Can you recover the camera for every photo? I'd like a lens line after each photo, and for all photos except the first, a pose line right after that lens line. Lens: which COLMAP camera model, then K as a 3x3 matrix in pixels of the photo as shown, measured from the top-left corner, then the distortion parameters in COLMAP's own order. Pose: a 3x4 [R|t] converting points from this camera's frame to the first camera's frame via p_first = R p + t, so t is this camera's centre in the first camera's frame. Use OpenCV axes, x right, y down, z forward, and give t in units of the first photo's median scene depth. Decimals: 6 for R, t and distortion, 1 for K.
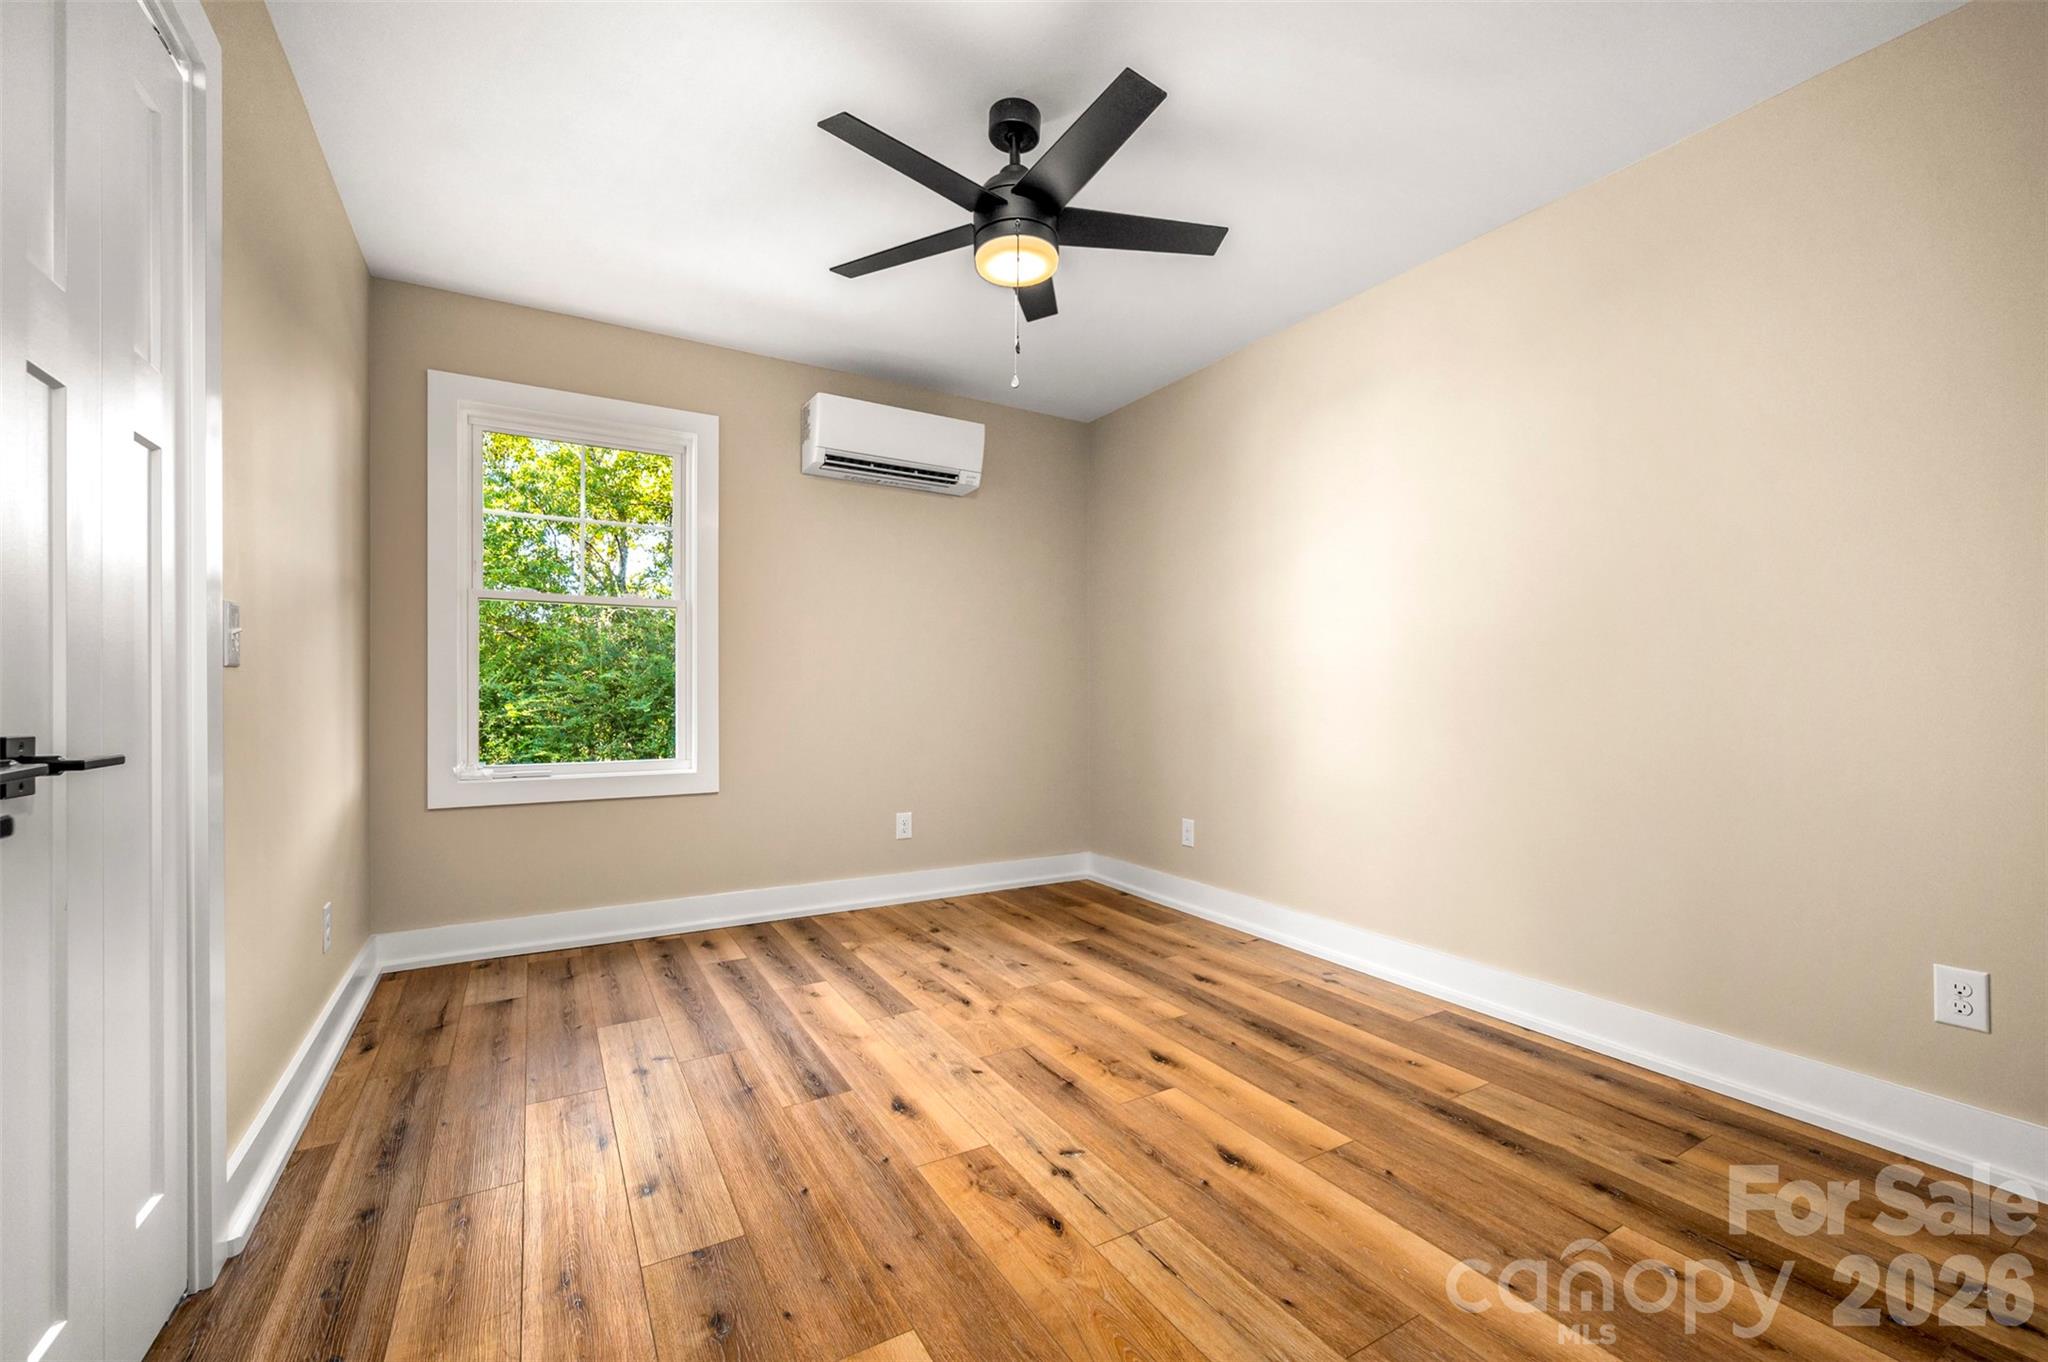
lens RADIAL K [[837.3, 0, 1029.5], [0, 837.3, 694.2], [0, 0, 1]] dist [-0.000654, 0.000009]
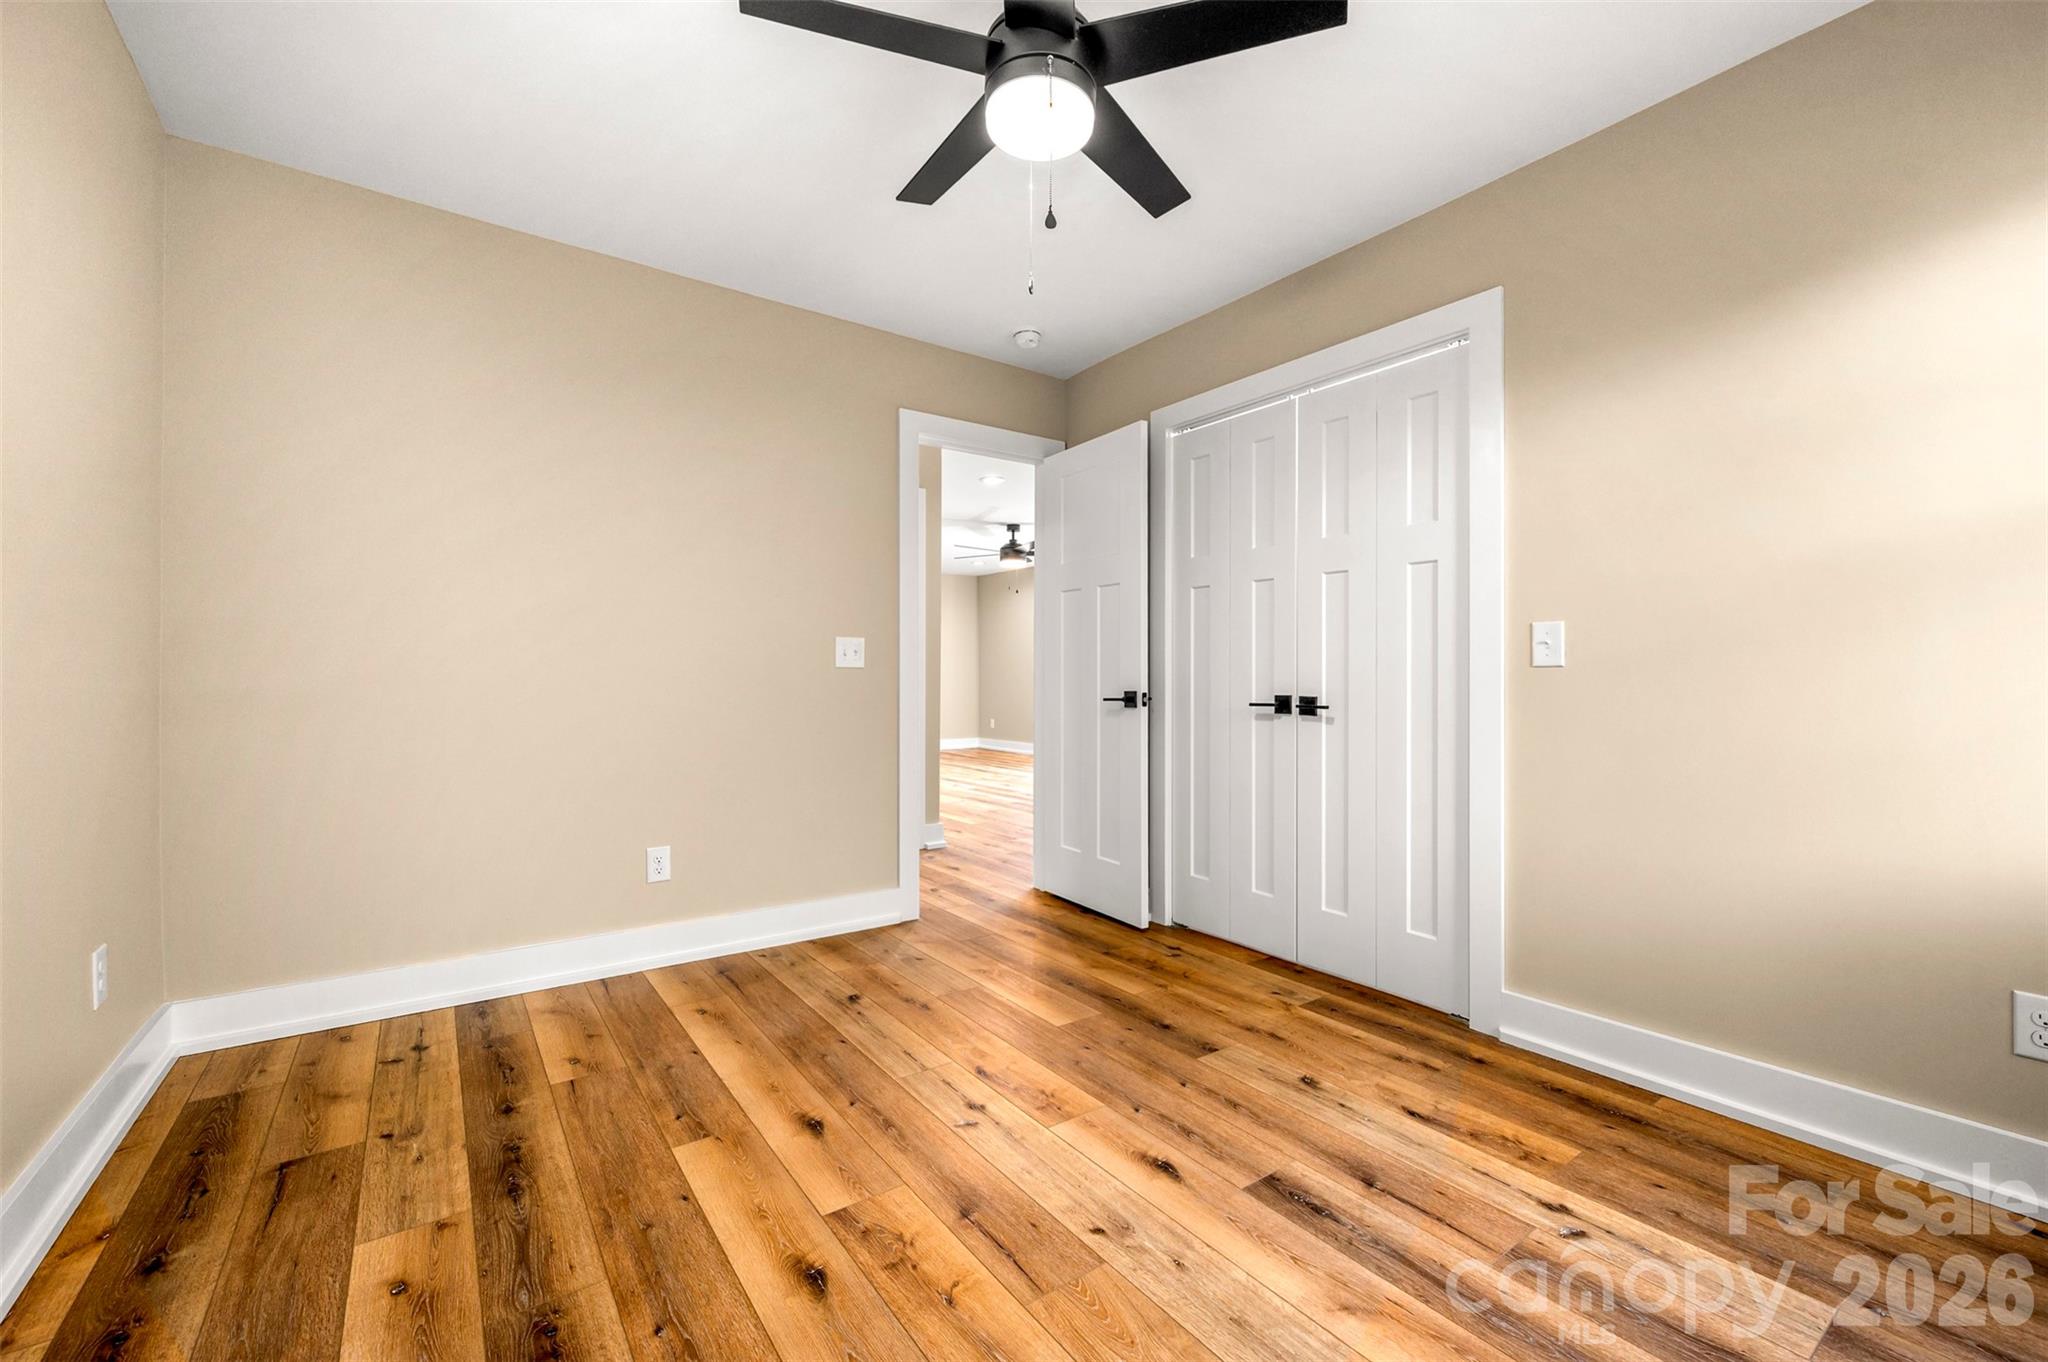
lens RADIAL K [[827.6, 0, 1032.3], [0, 827.6, 666.1], [0, 0, 1]] dist [-0.000132, 0.000044]
pose [[-0.994740, -0.004540, -0.102333, 0.075763], [-0.003451, 0.999936, -0.010811, -0.011402], [0.102376, -0.010401, -0.994691, 2.008577]]
